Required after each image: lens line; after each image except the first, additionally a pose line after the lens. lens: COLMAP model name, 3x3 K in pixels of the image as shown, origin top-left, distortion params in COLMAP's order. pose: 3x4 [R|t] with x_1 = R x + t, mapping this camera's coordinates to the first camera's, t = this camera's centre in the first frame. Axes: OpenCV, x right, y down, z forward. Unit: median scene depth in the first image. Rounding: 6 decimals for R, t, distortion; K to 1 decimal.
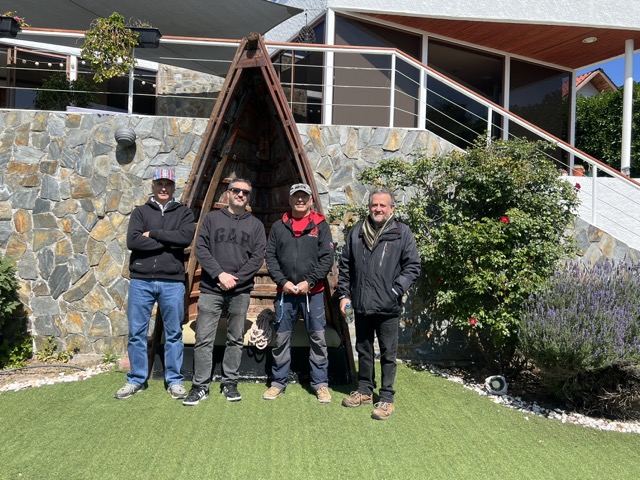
lens RADIAL K [[532.8, 0, 320.0], [0, 532.8, 240.0], [0, 0, 1]] dist [0.036760, -0.012008]
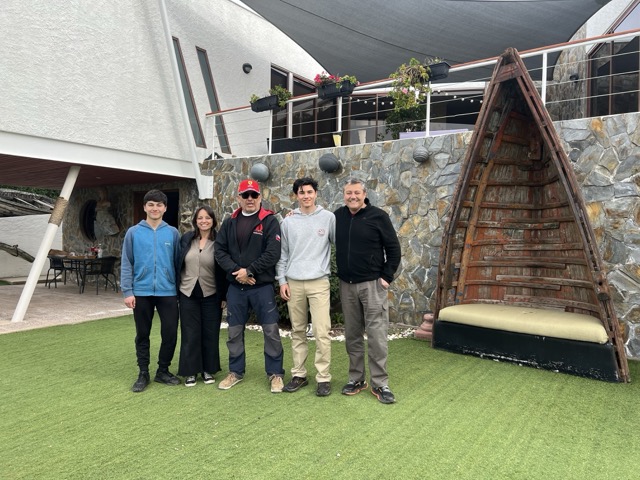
lens RADIAL K [[467.7, 0, 320.0], [0, 467.7, 240.0], [0, 0, 1]] dist [0.000301, -0.005773]
pose [[0.760501, -0.007676, -0.649291, 0.166767], [0.013773, 0.999896, 0.004312, 0.000108], [0.649190, -0.012222, 0.760528, 0.006694]]
